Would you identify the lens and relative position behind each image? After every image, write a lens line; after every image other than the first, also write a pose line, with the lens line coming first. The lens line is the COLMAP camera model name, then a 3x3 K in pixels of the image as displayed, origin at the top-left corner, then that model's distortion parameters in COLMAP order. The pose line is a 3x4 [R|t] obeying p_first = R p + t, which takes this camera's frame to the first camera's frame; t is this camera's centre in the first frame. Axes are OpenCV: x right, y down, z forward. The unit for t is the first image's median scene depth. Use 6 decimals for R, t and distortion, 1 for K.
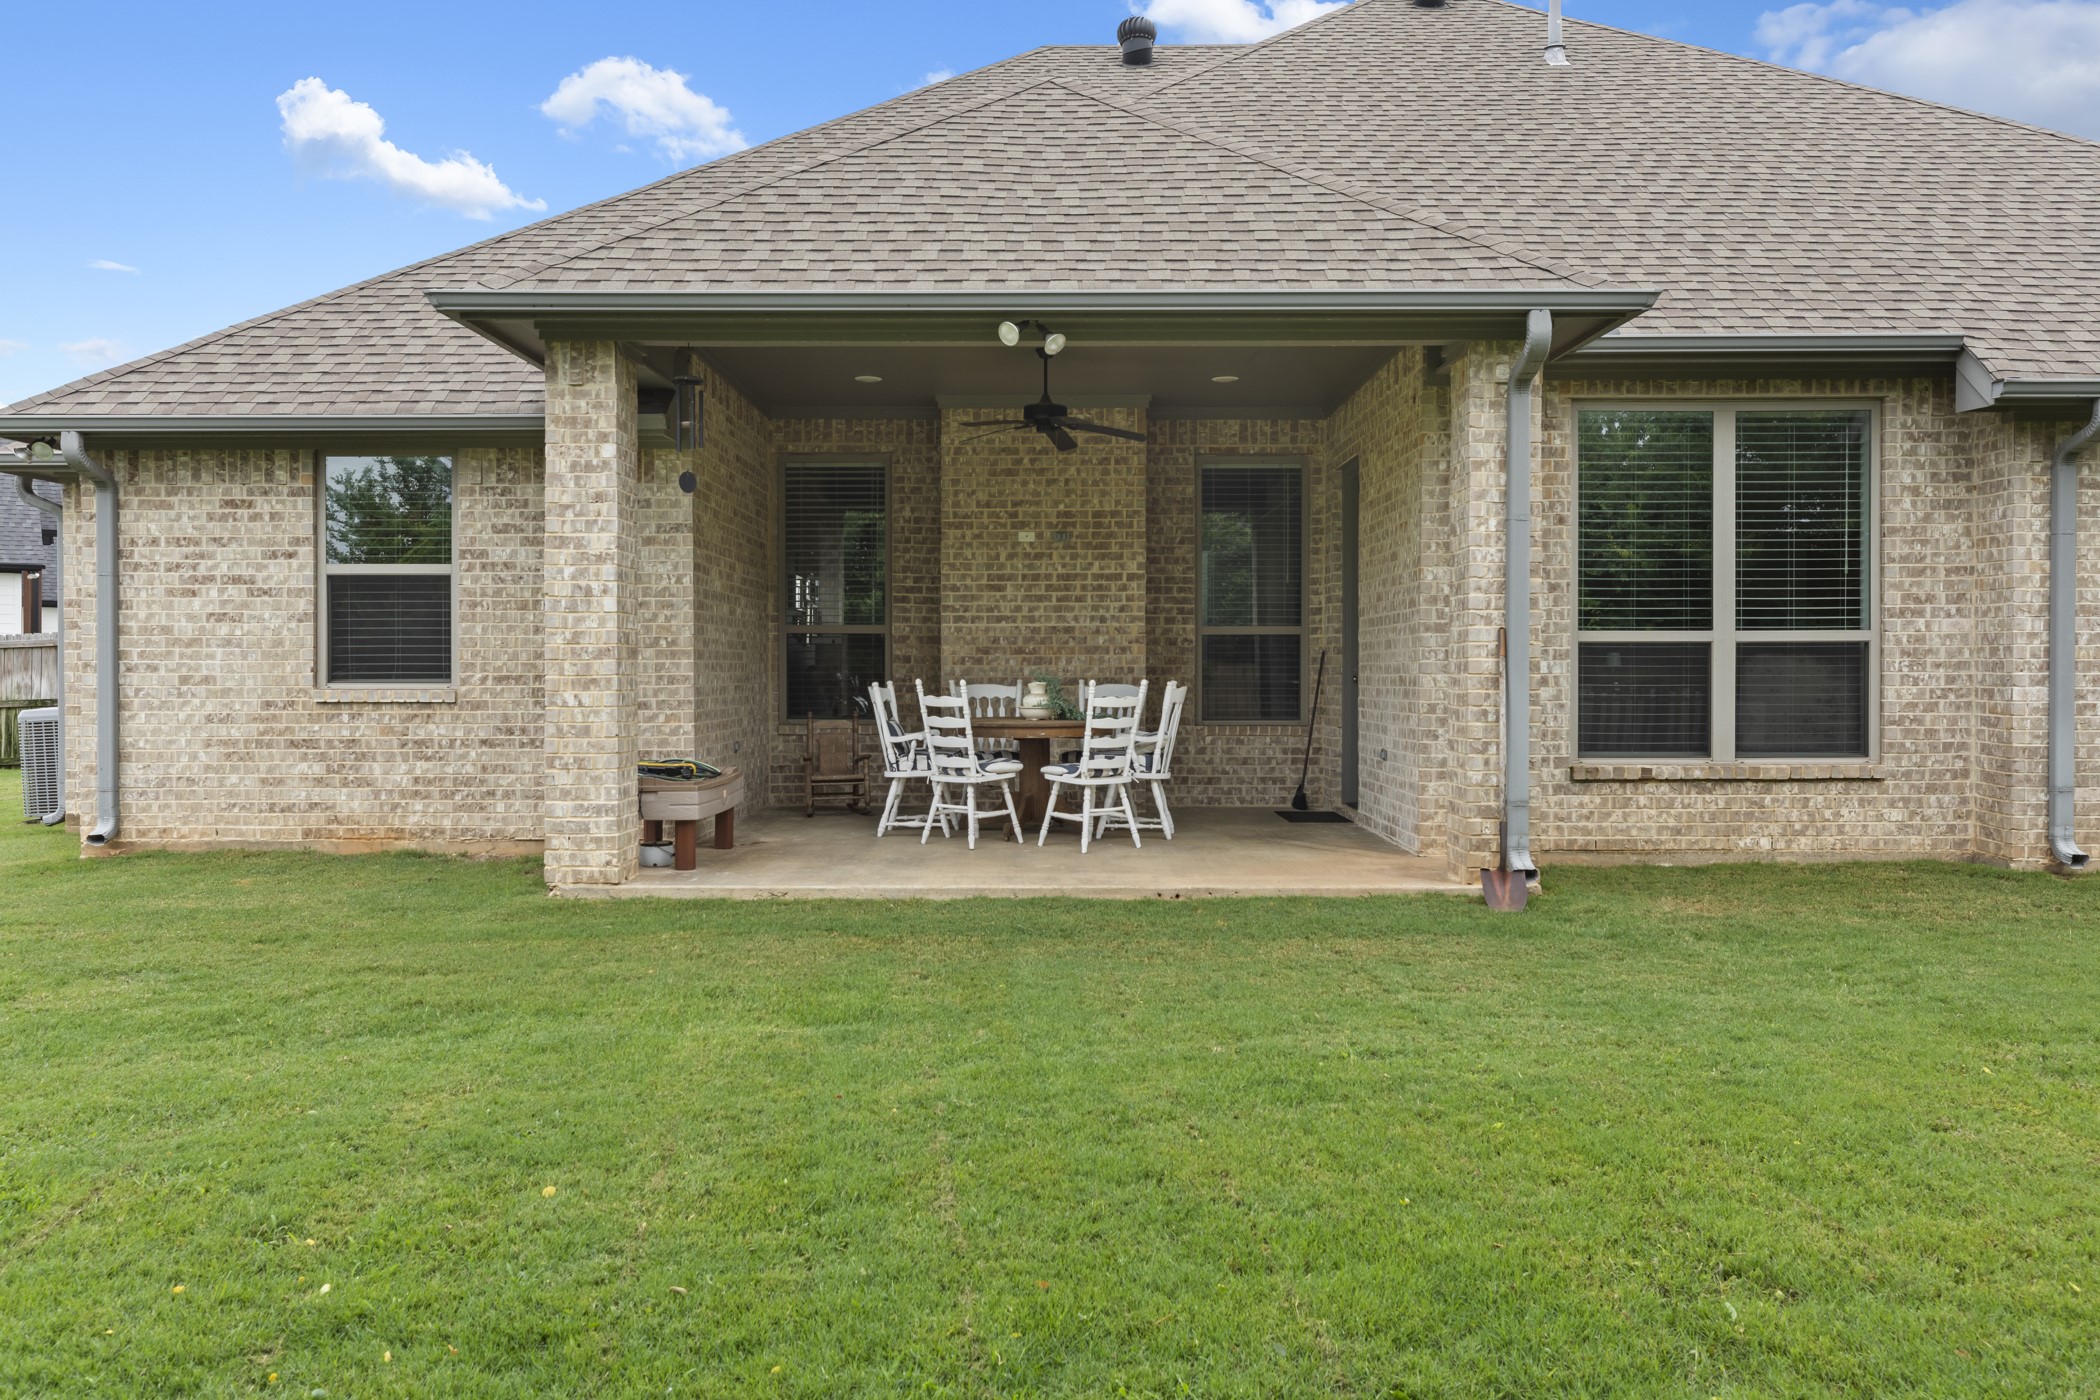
lens RADIAL K [[1620.9, 0, 1049.8], [0, 1620.9, 689.8], [0, 0, 1]] dist [0.006169, 0.001440]
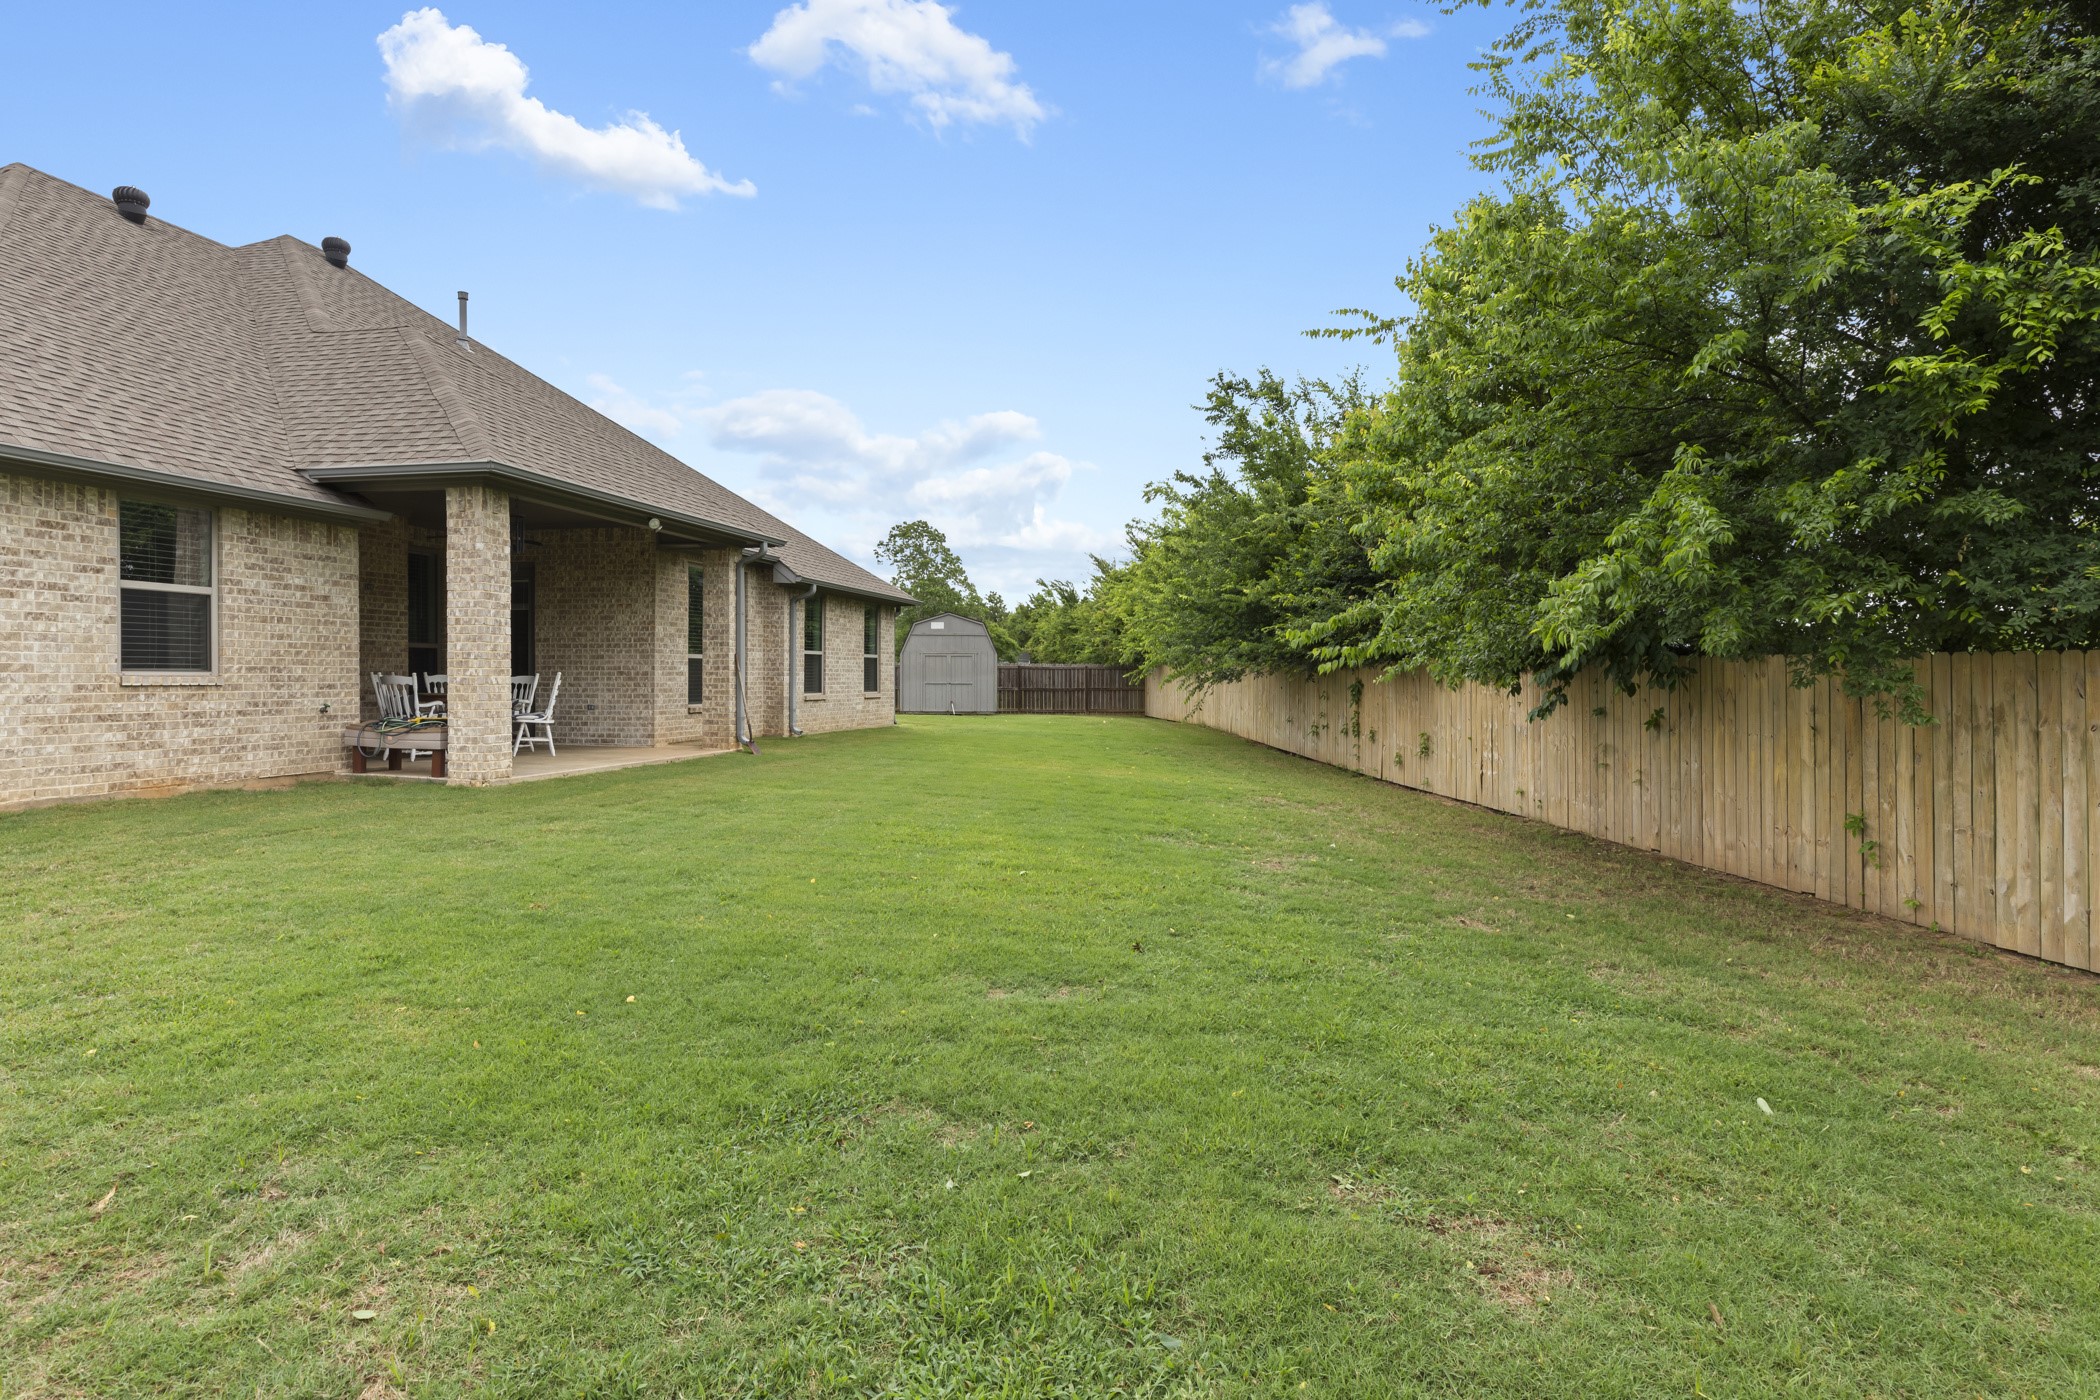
lens RADIAL K [[1166.5, 0, 1051.5], [0, 1166.5, 688.2], [0, 0, 1]] dist [0.002197, 0.000307]
pose [[0.196272, -0.007347, 0.980522, -1.222998], [0.006387, 0.999960, 0.006214, 0.008664], [-0.980529, 0.005043, 0.196311, 0.084243]]
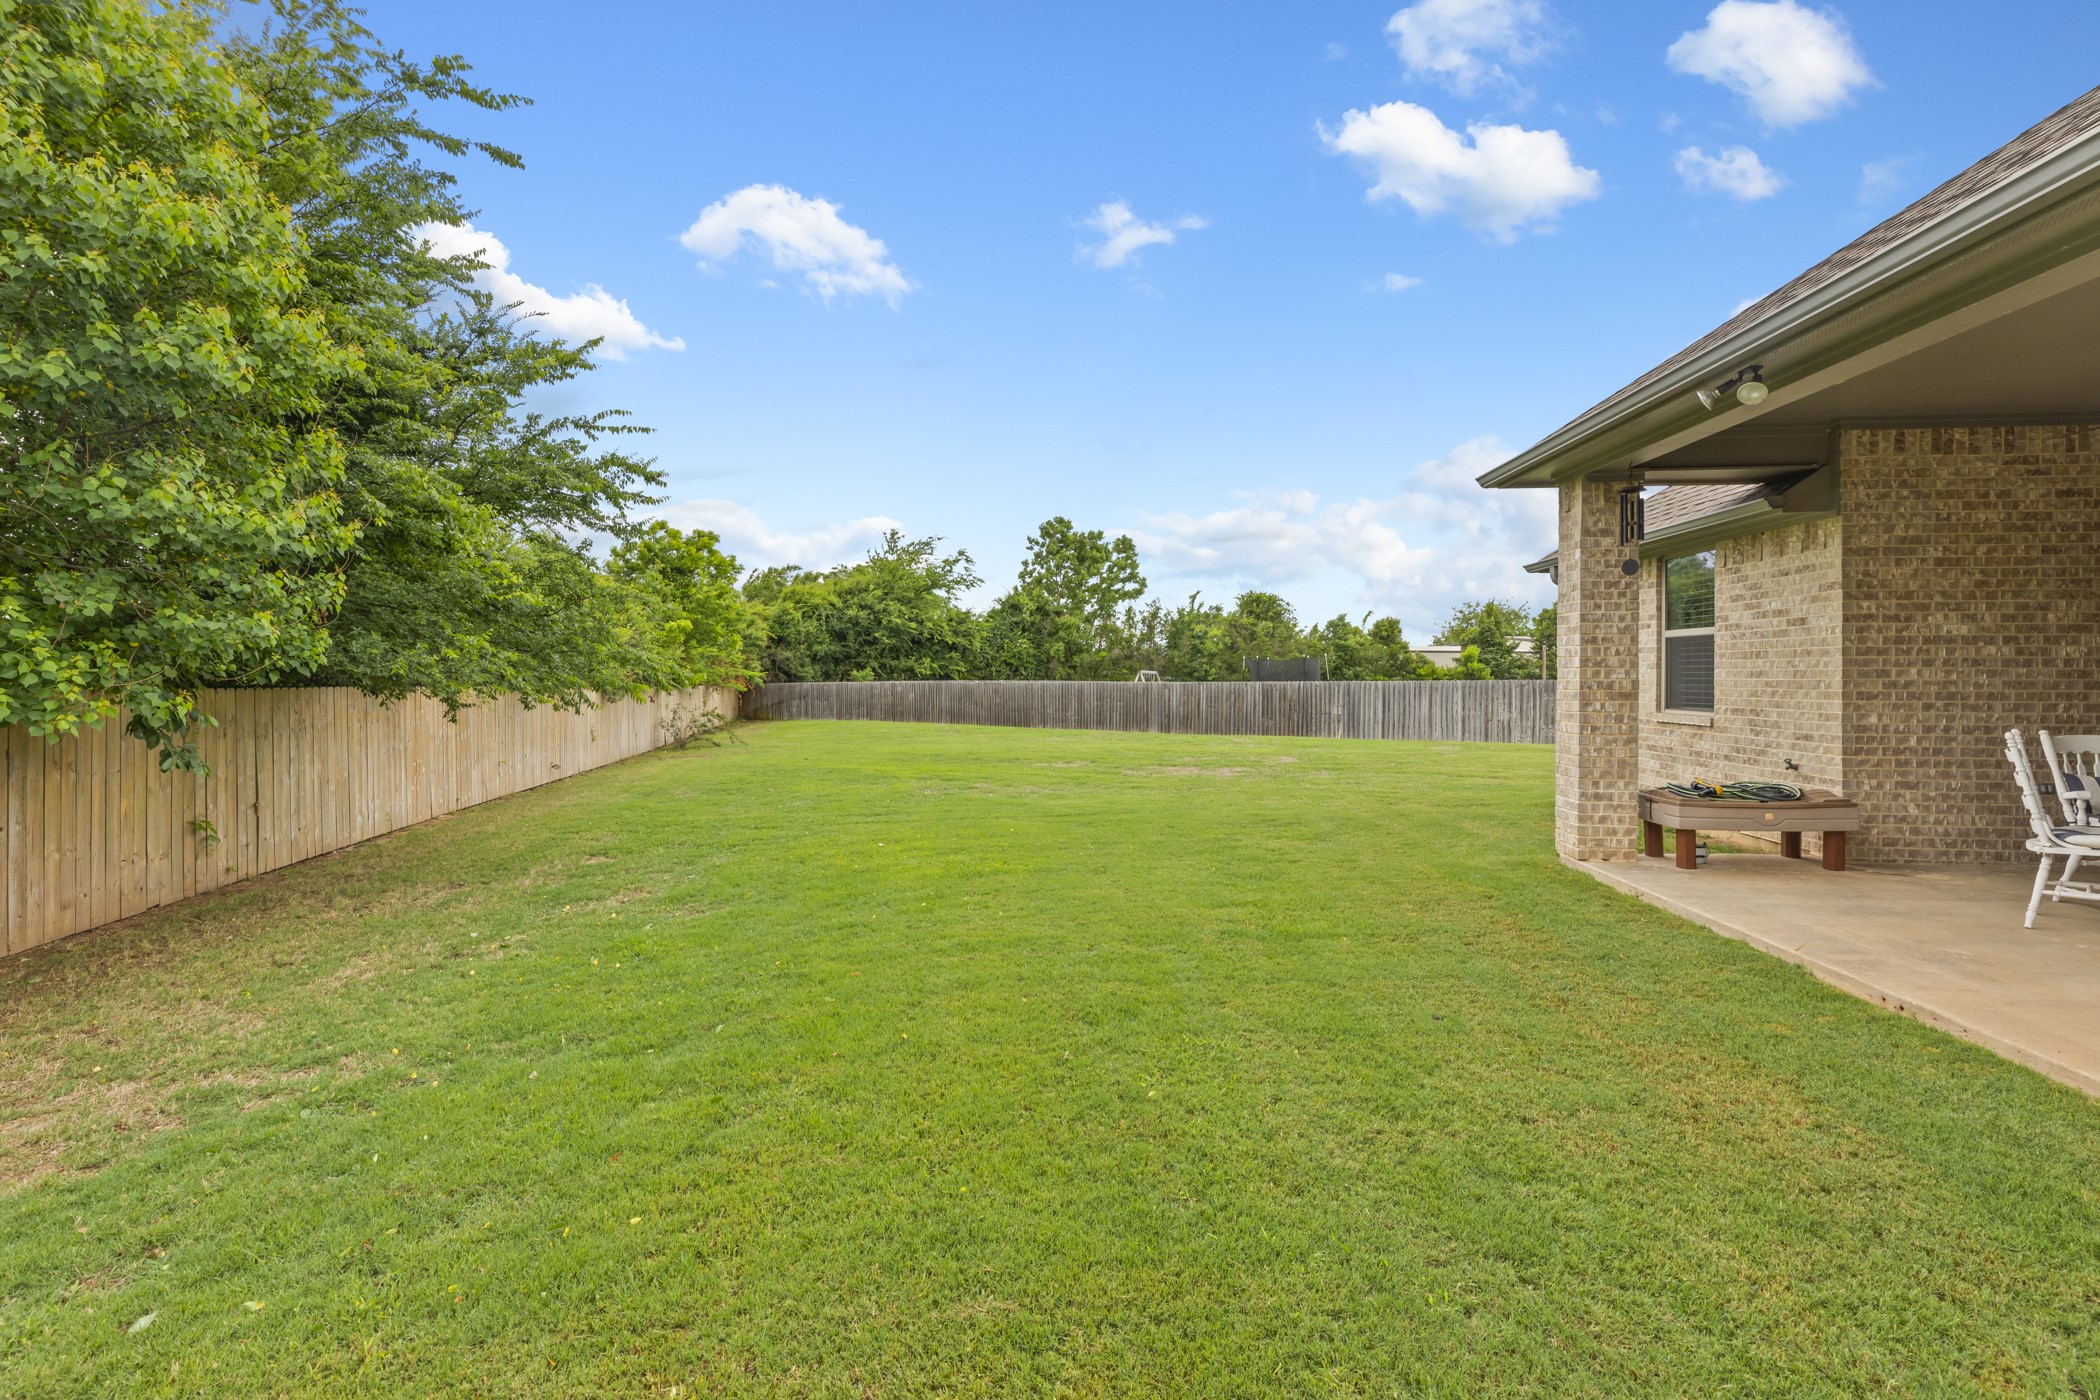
lens RADIAL K [[939.1, 0, 1049.6], [0, 939.1, 684.0], [0, 0, 1]] dist [0.004531, -0.000743]
pose [[-0.055962, 0.009112, -0.998391, 0.465073], [-0.005174, 0.999942, 0.009416, -0.033075], [0.998420, 0.005693, -0.055911, 0.477254]]
